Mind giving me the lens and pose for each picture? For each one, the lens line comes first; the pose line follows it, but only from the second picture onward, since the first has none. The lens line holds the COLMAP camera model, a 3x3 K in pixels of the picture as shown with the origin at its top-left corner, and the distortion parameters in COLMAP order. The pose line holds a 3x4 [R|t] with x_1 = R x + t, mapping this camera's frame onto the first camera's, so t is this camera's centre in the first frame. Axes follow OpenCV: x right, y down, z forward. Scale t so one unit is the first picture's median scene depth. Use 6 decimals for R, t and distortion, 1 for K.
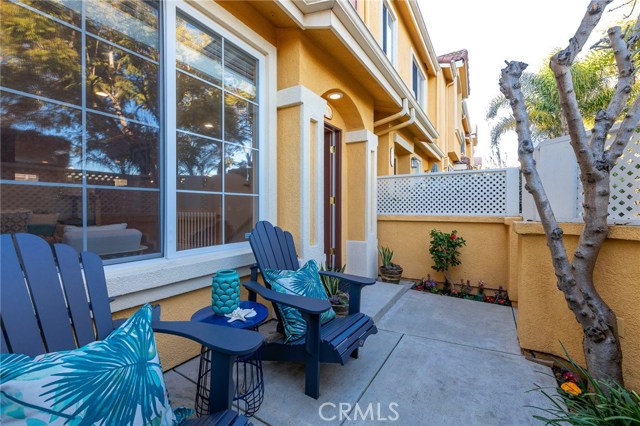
lens RADIAL K [[283.7, 0, 320.0], [0, 283.7, 213.0], [0, 0, 1]] dist [-0.032828, 0.000061]
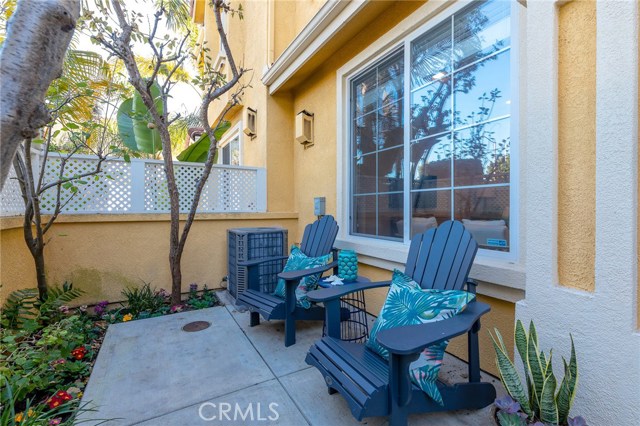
lens RADIAL K [[283.7, 0, 320.0], [0, 283.7, 213.0], [0, 0, 1]] dist [-0.032828, 0.000061]
pose [[-0.495202, 0.010930, -0.868709, 0.760108], [-0.005970, 0.999854, 0.015983, -0.002533], [0.868757, 0.013102, -0.495065, 1.265353]]
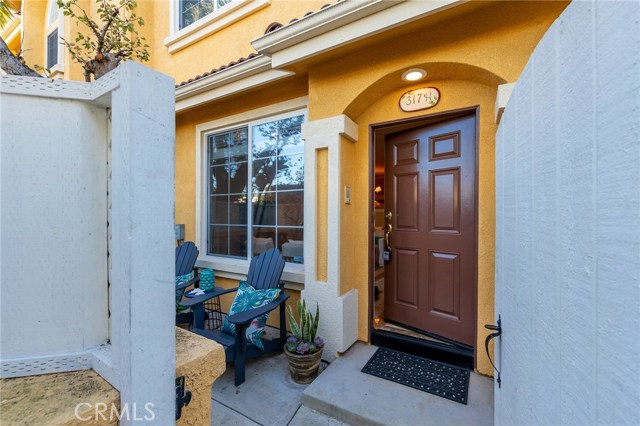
lens RADIAL K [[279.2, 0, 320.0], [0, 279.2, 213.0], [0, 0, 1]] dist [0.016071, 0.000029]
pose [[-0.006956, -0.003550, -0.999970, 1.326703], [-0.008123, 0.999961, -0.003494, -0.160194], [0.999943, 0.008098, -0.006984, 1.457079]]
